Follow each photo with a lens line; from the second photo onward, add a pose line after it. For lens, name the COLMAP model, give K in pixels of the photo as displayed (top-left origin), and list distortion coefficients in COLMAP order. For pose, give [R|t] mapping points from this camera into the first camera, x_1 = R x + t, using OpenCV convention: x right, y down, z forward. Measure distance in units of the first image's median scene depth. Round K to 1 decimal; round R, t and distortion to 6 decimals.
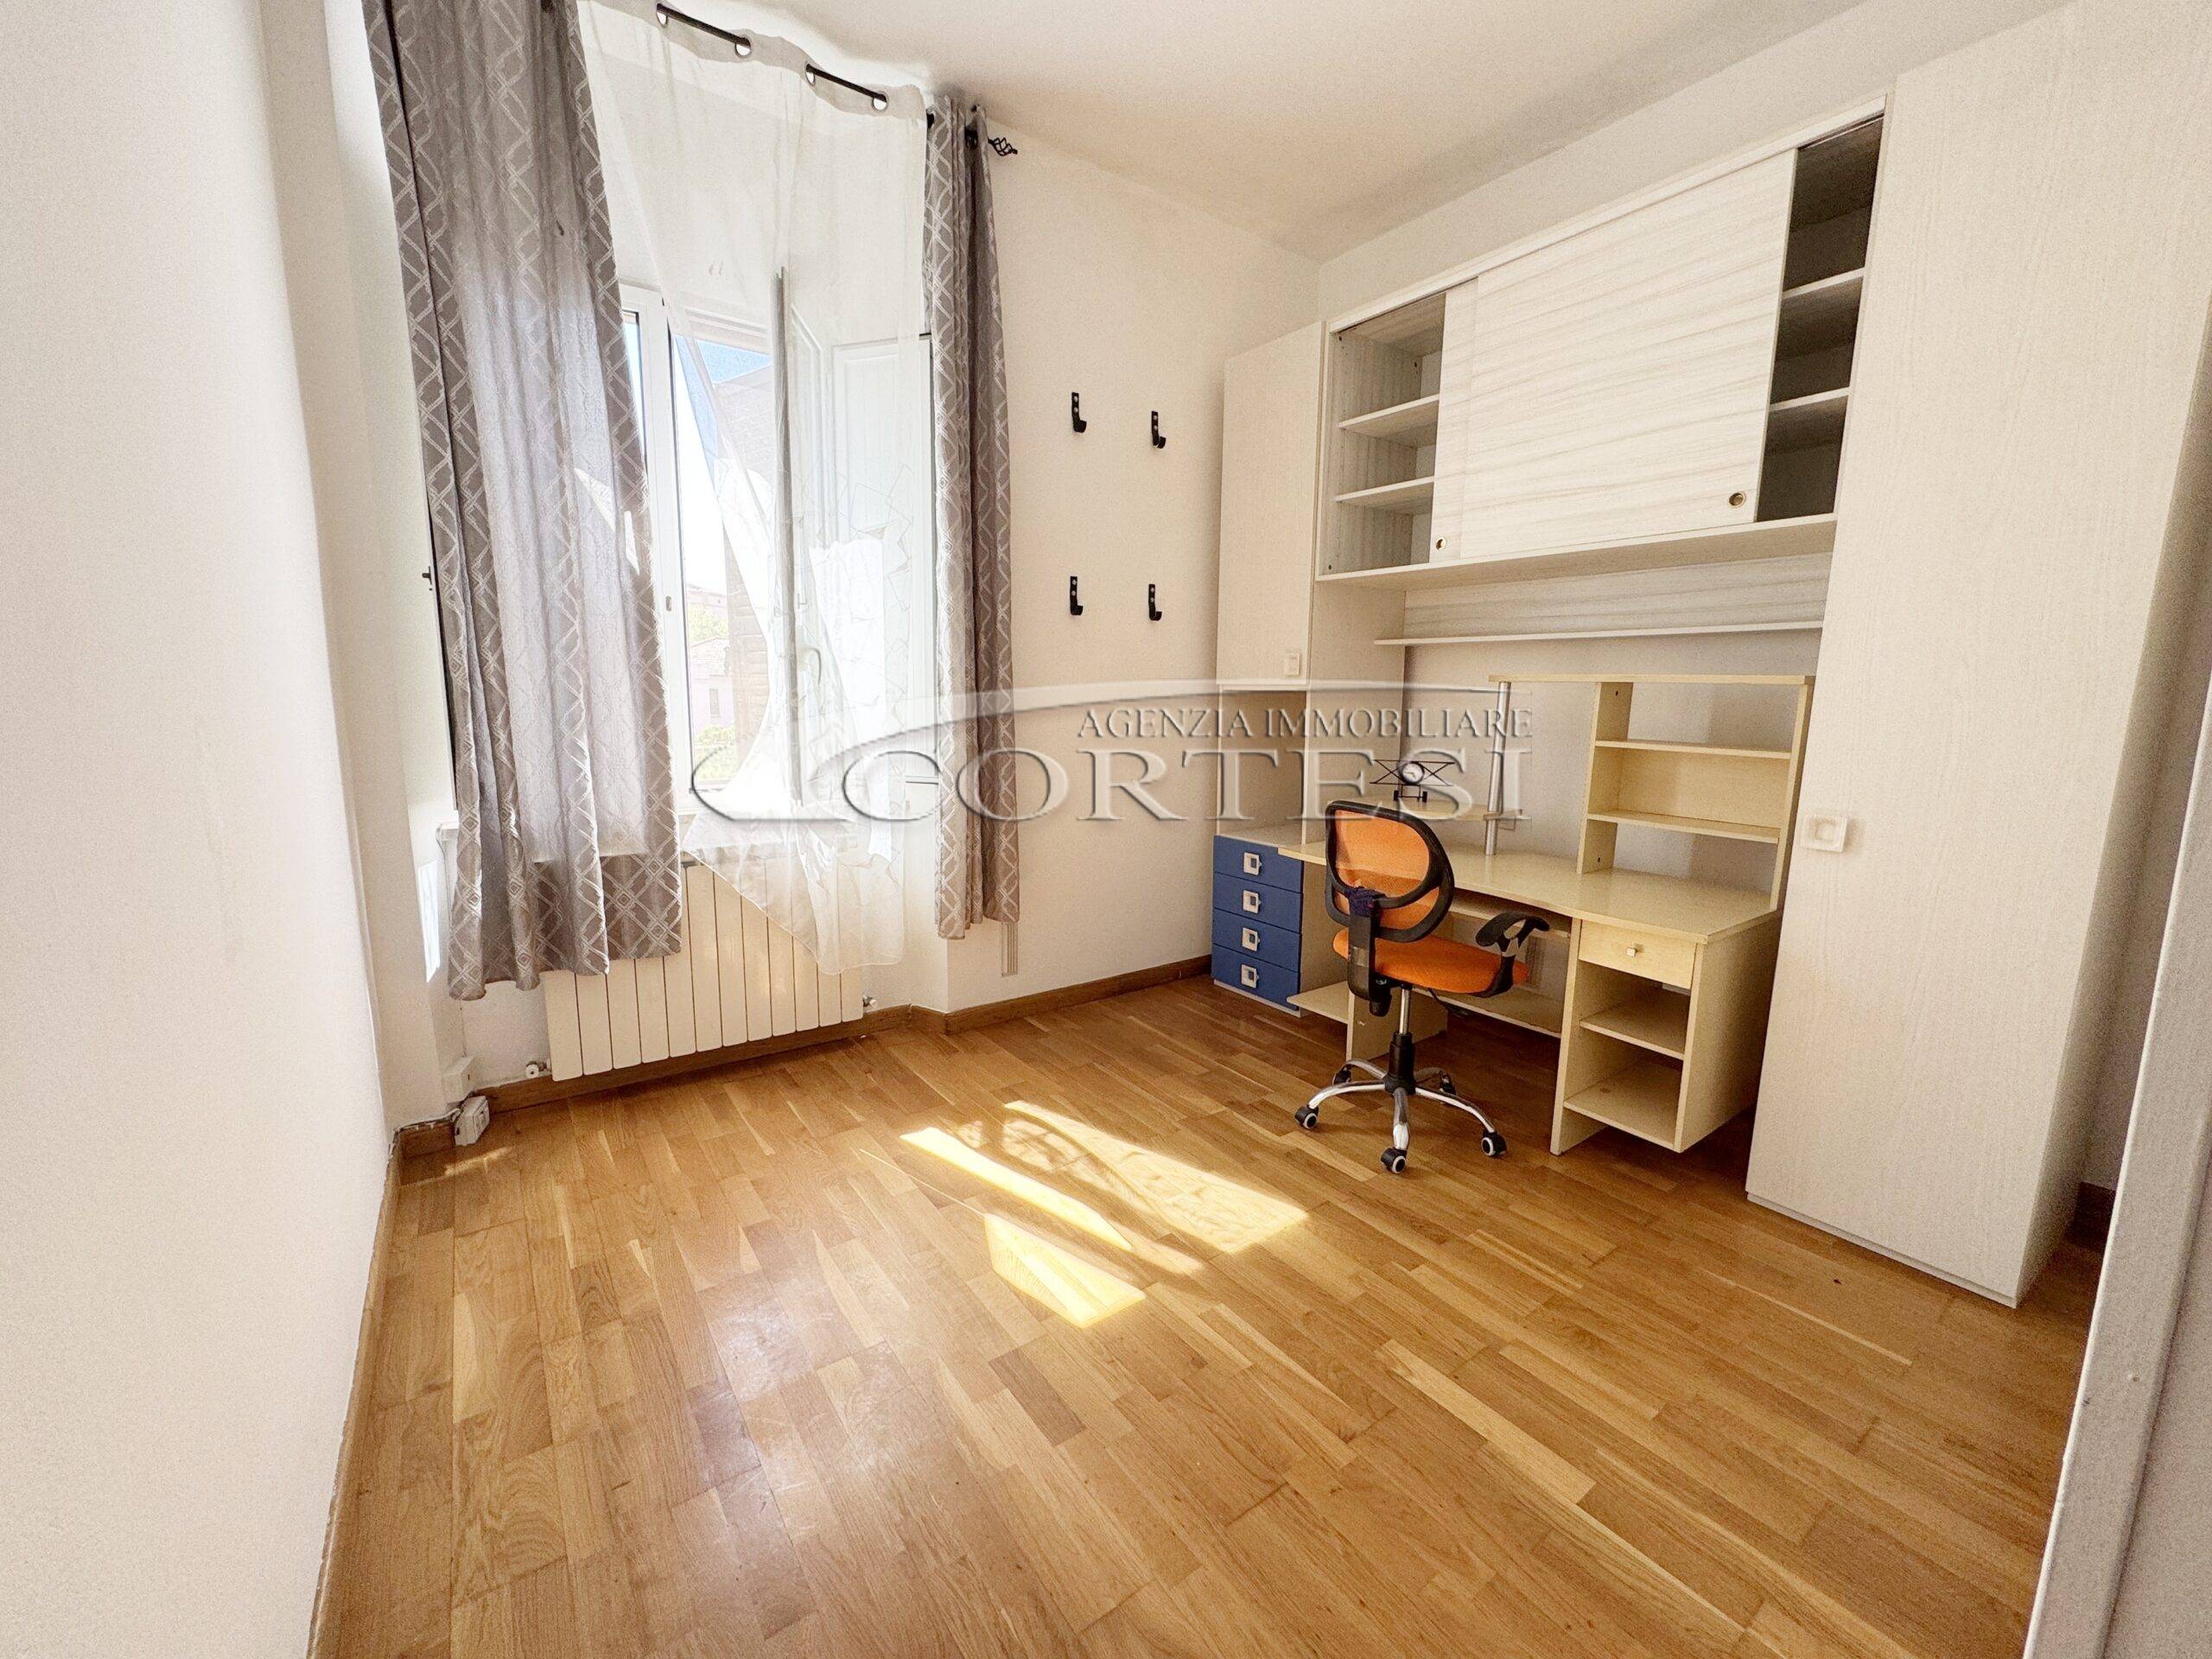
lens RADIAL K [[905.1, 0, 1105.7], [0, 905.1, 839.0], [0, 0, 1]] dist [-0.001451, 0.000418]
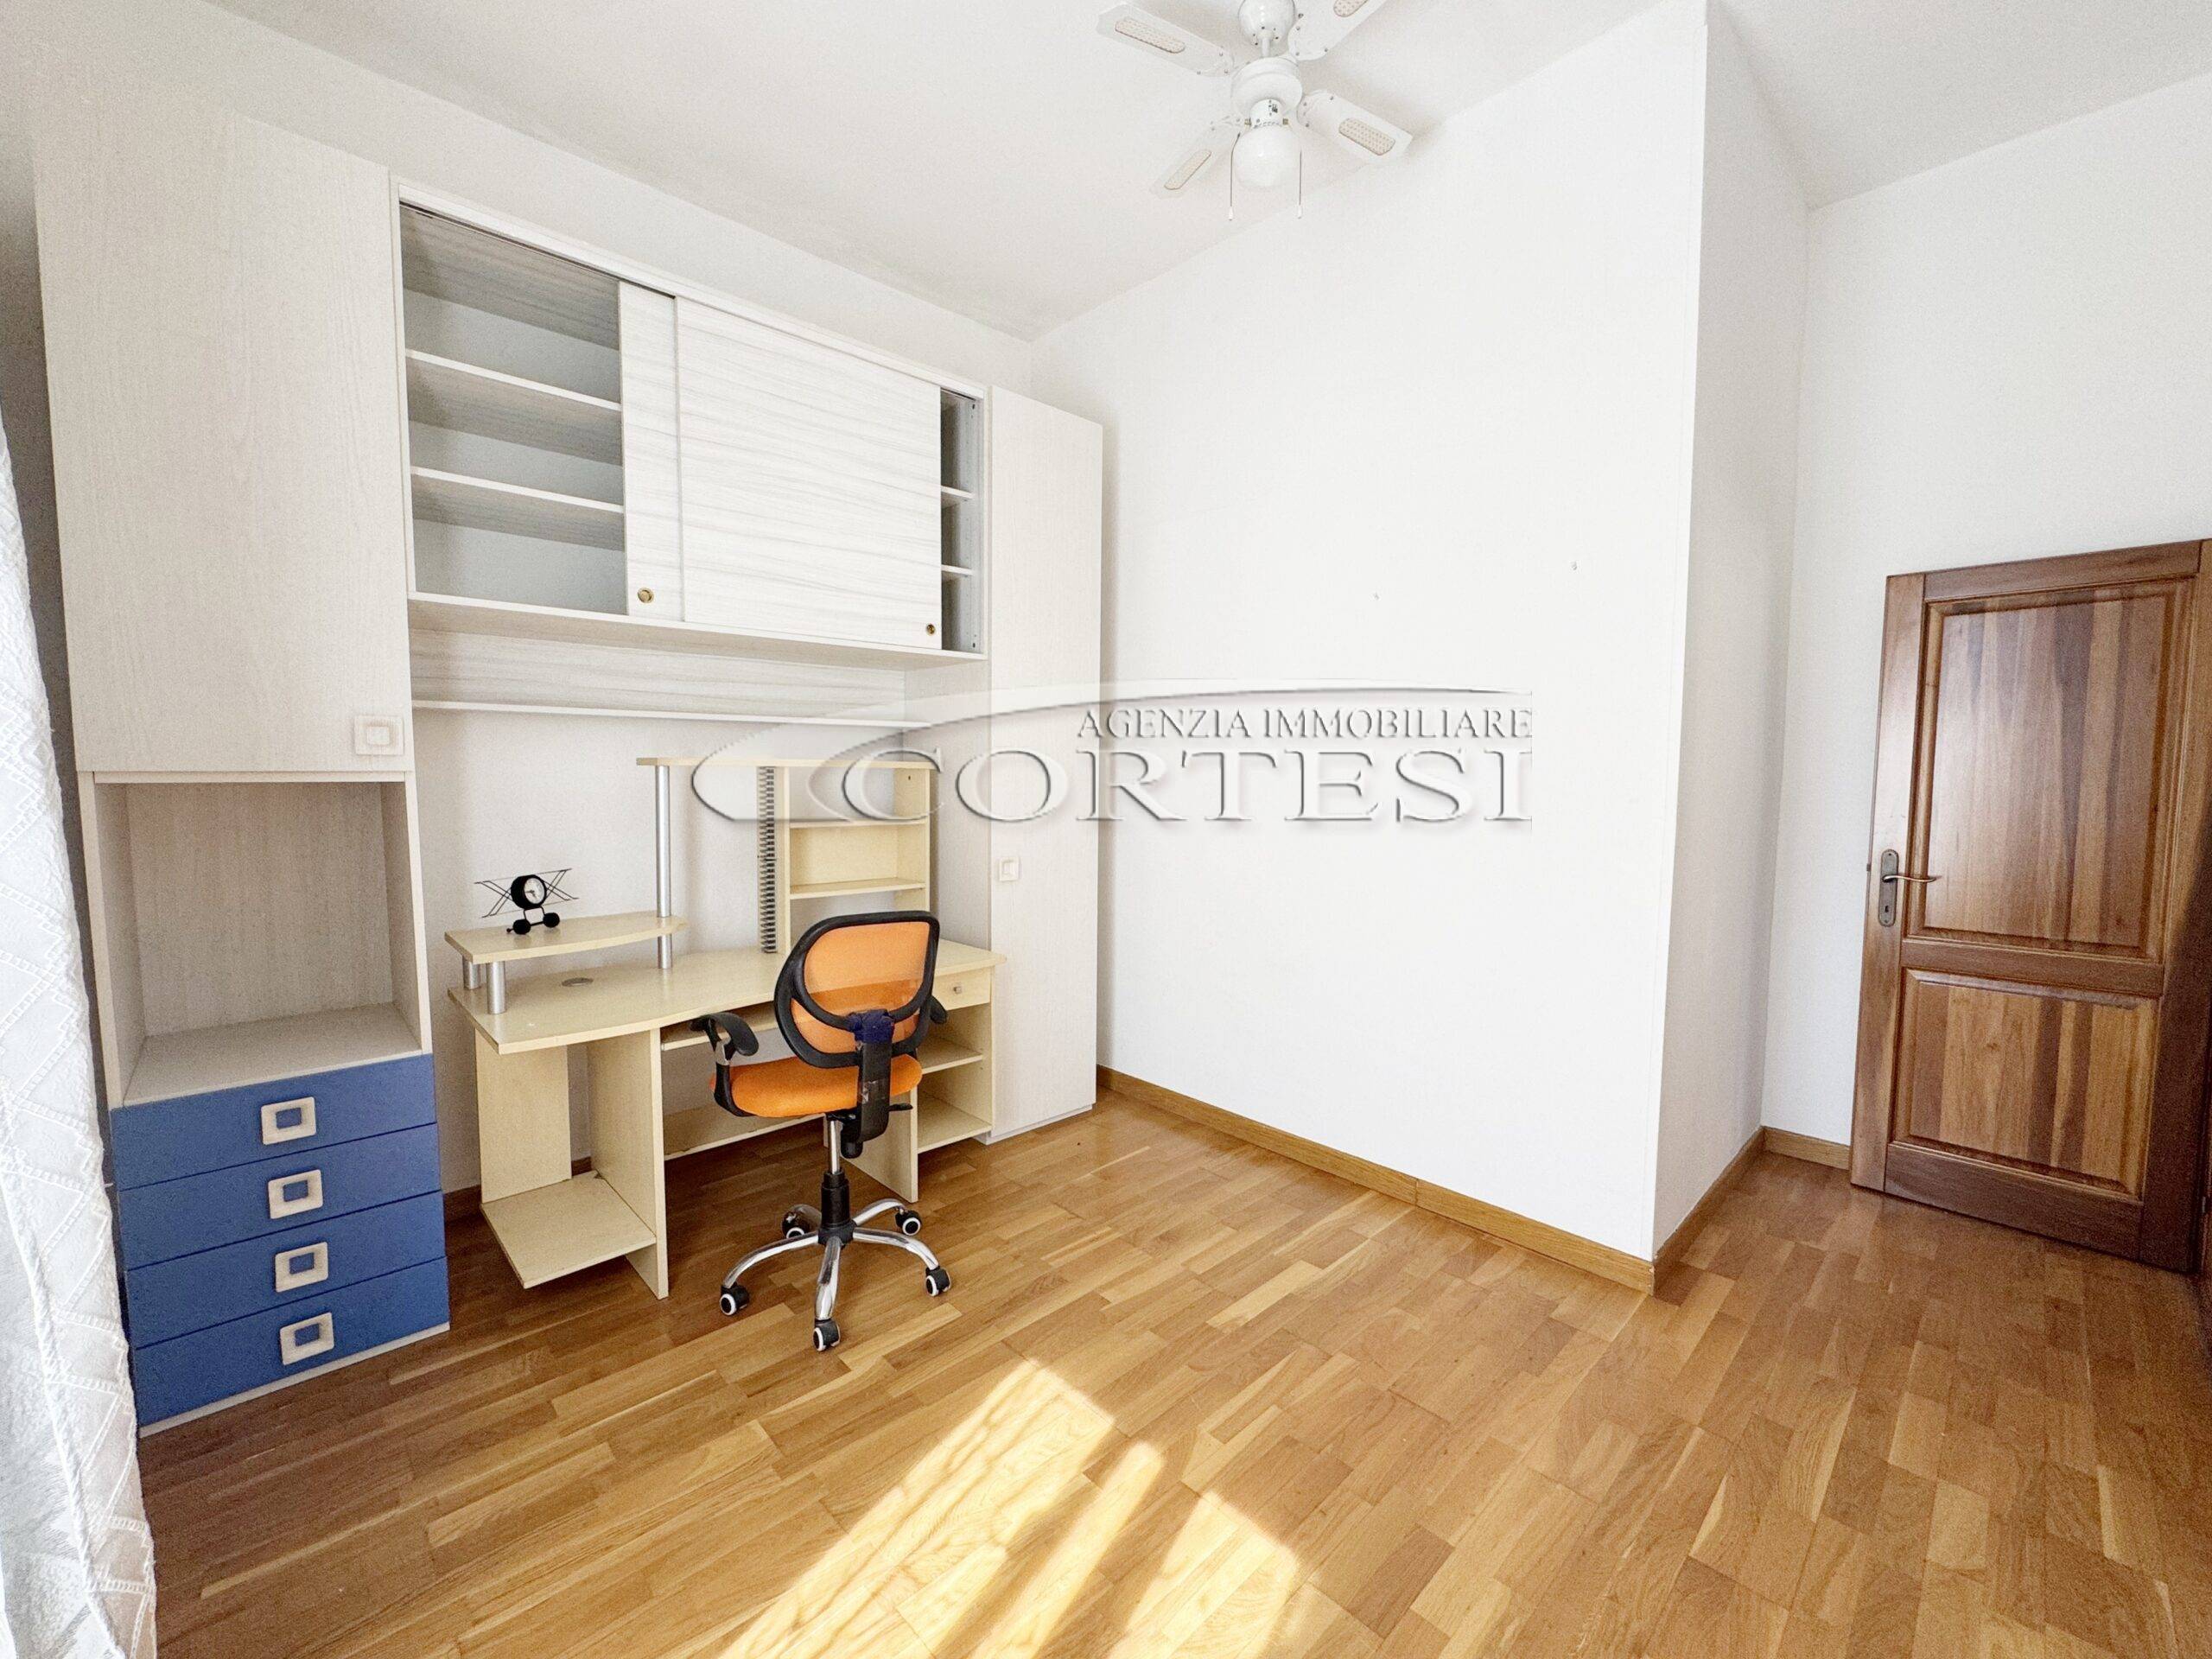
lens RADIAL K [[905.1, 0, 1111.4], [0, 905.1, 829.9], [0, 0, 1]] dist [-0.001451, 0.000418]
pose [[-0.155794, -0.082087, 0.984373, -0.671172], [0.152951, 0.982517, 0.106140, -0.196874], [-0.975876, 0.167096, -0.140515, 1.011975]]
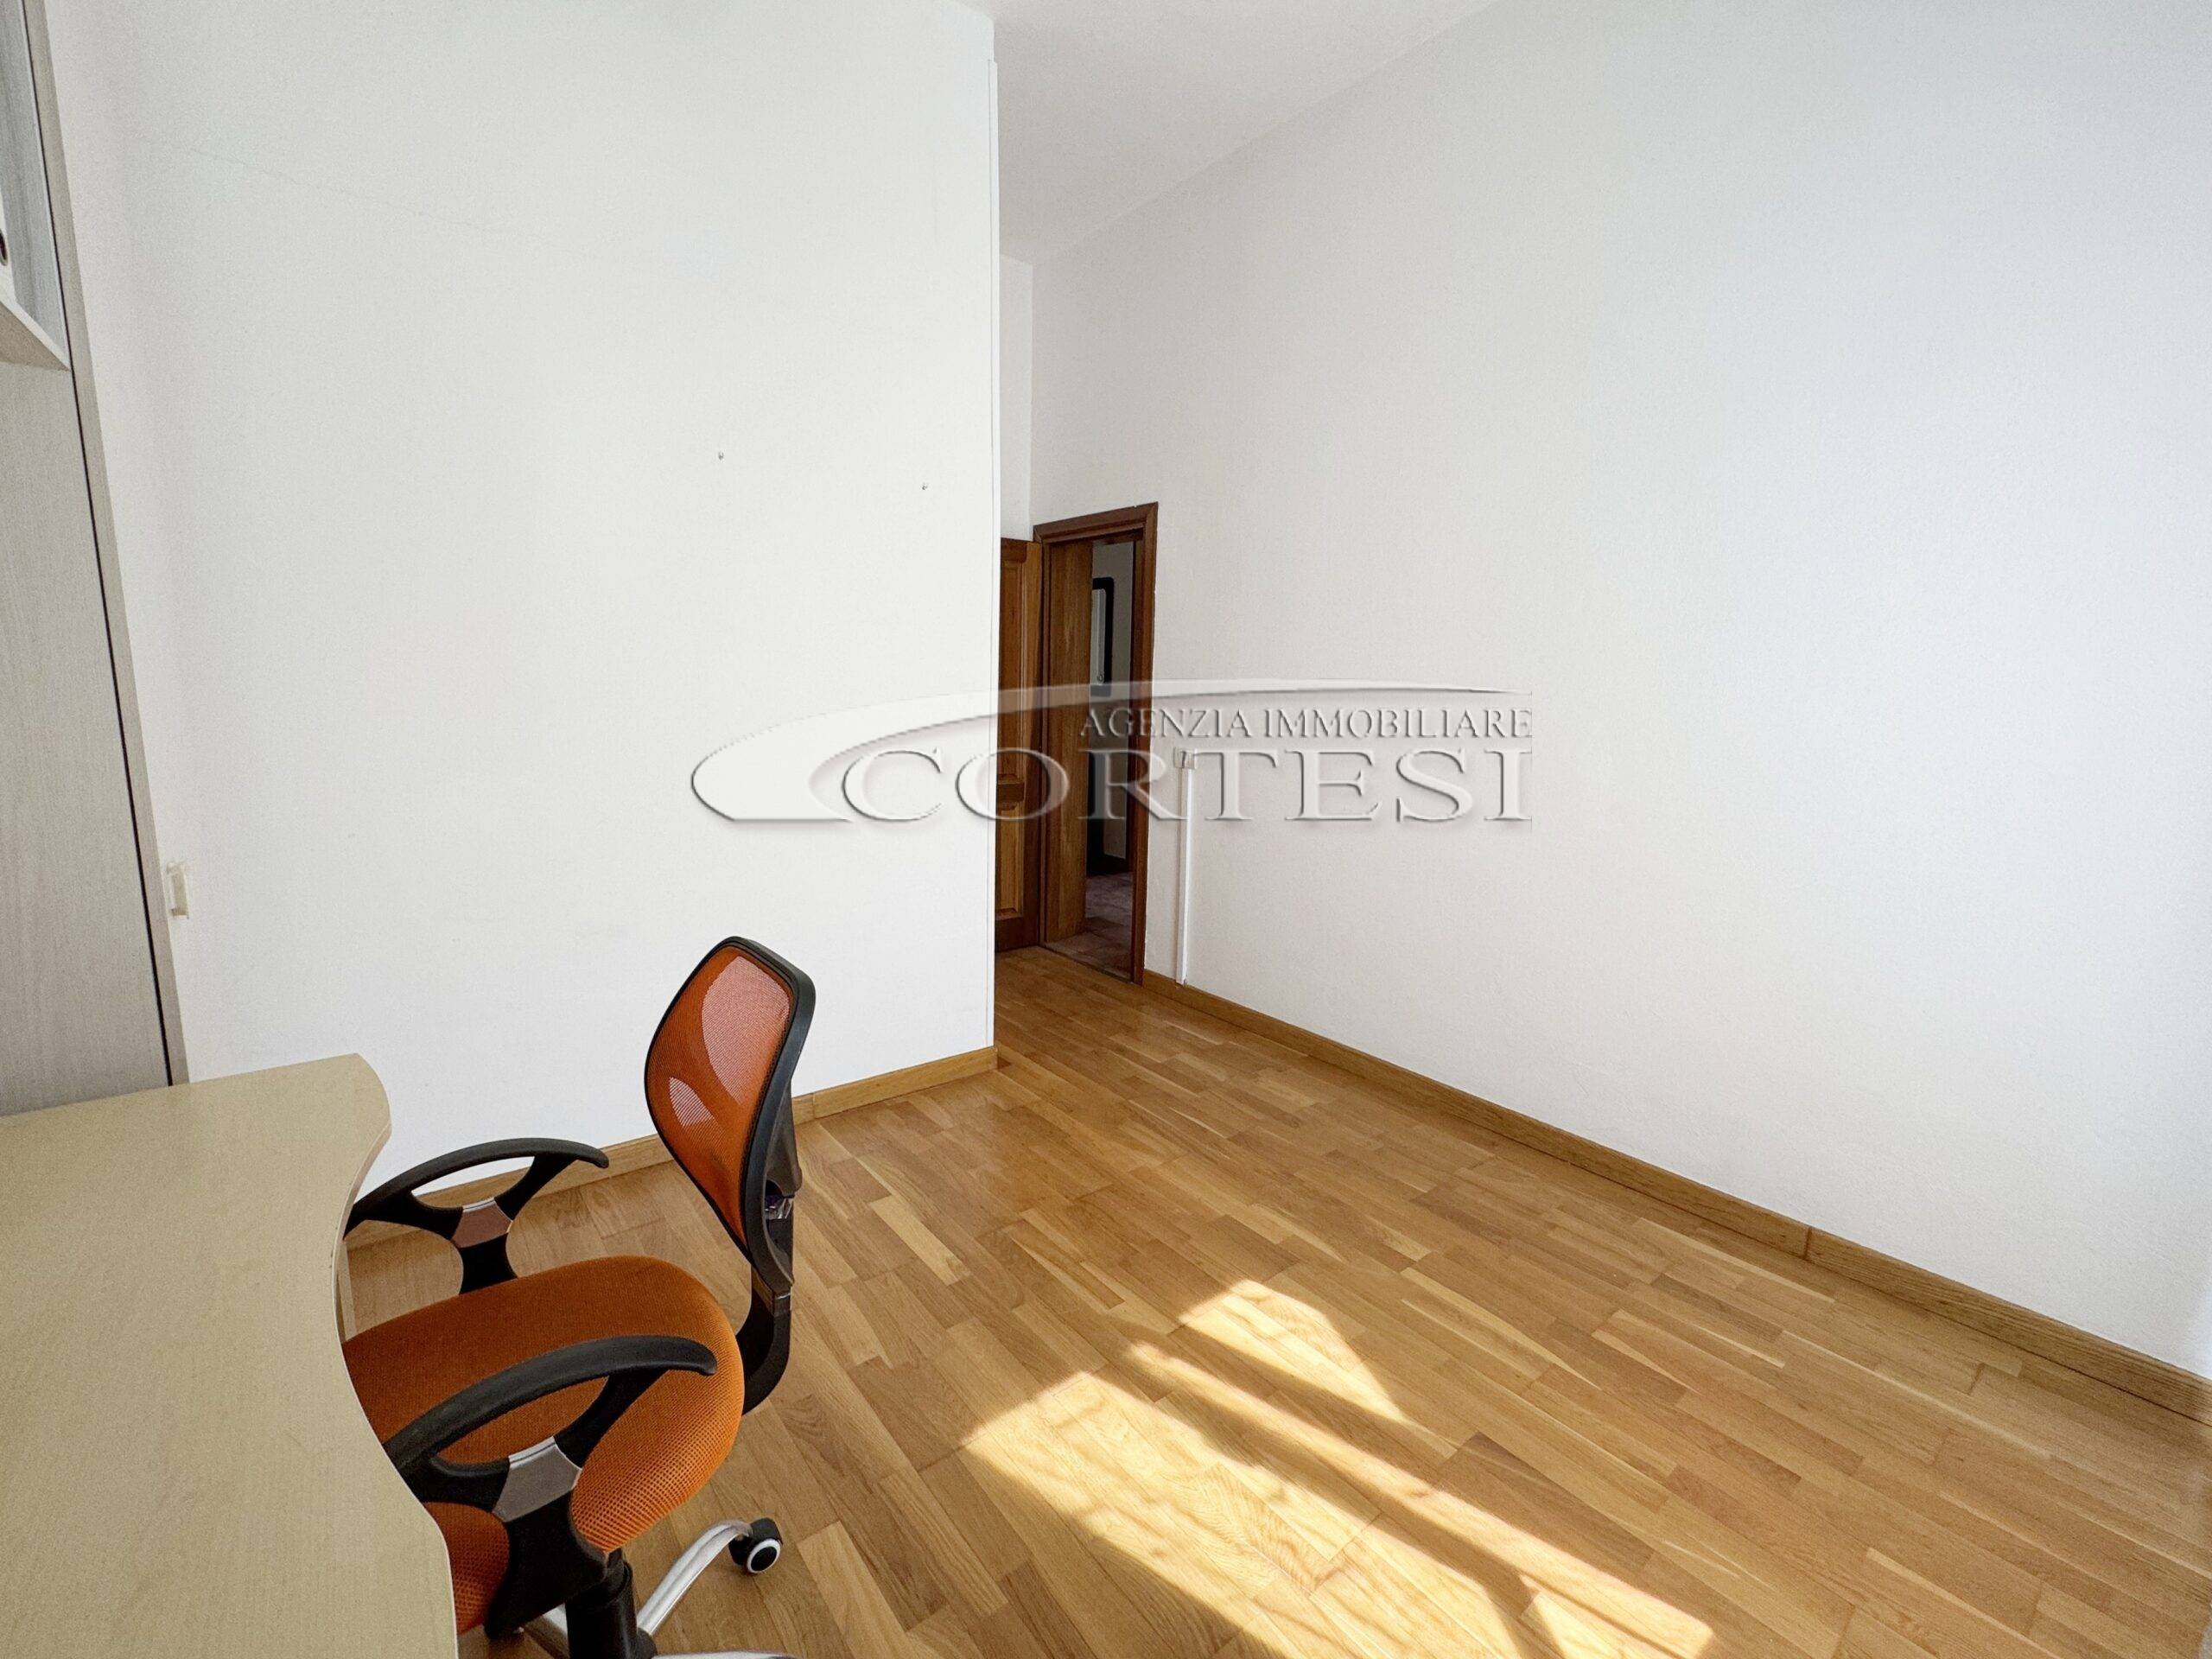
lens RADIAL K [[905.1, 0, 1126.3], [0, 905.1, 835.8], [0, 0, 1]] dist [-0.001451, 0.000418]
pose [[-0.997242, -0.020725, -0.071265, 0.164889], [-0.042825, 0.944926, 0.324469, -0.275255], [0.060616, 0.326626, -0.943208, 1.598013]]
